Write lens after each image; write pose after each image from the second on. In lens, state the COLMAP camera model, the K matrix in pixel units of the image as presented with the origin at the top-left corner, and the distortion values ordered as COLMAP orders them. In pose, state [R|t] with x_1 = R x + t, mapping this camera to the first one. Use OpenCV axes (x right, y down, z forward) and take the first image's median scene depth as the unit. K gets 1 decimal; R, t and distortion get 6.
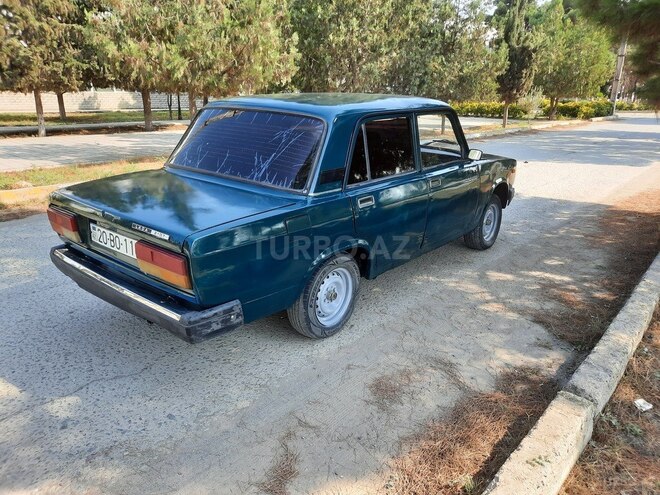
lens RADIAL K [[485.1, 0, 326.2], [0, 485.1, 248.6], [0, 0, 1]] dist [0.024183, -0.008379]
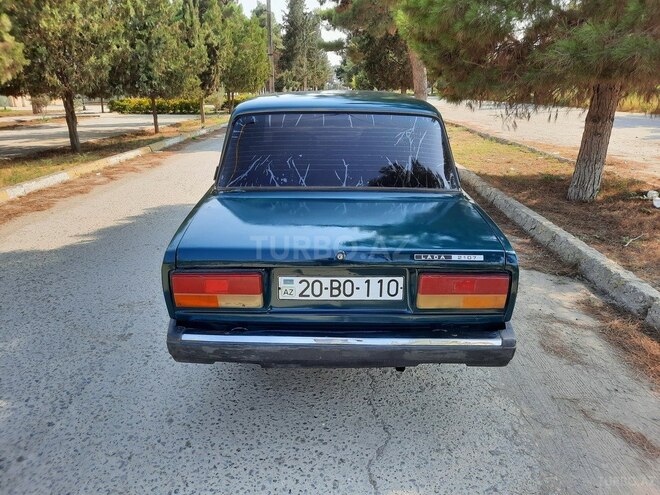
lens RADIAL K [[482.6, 0, 327.4], [0, 482.6, 250.2], [0, 0, 1]] dist [0.025139, -0.012877]
pose [[0.774992, -0.220896, 0.592108, -0.749906], [0.213553, 0.973347, 0.083612, -0.120036], [-0.594796, 0.061648, 0.801510, 0.327811]]
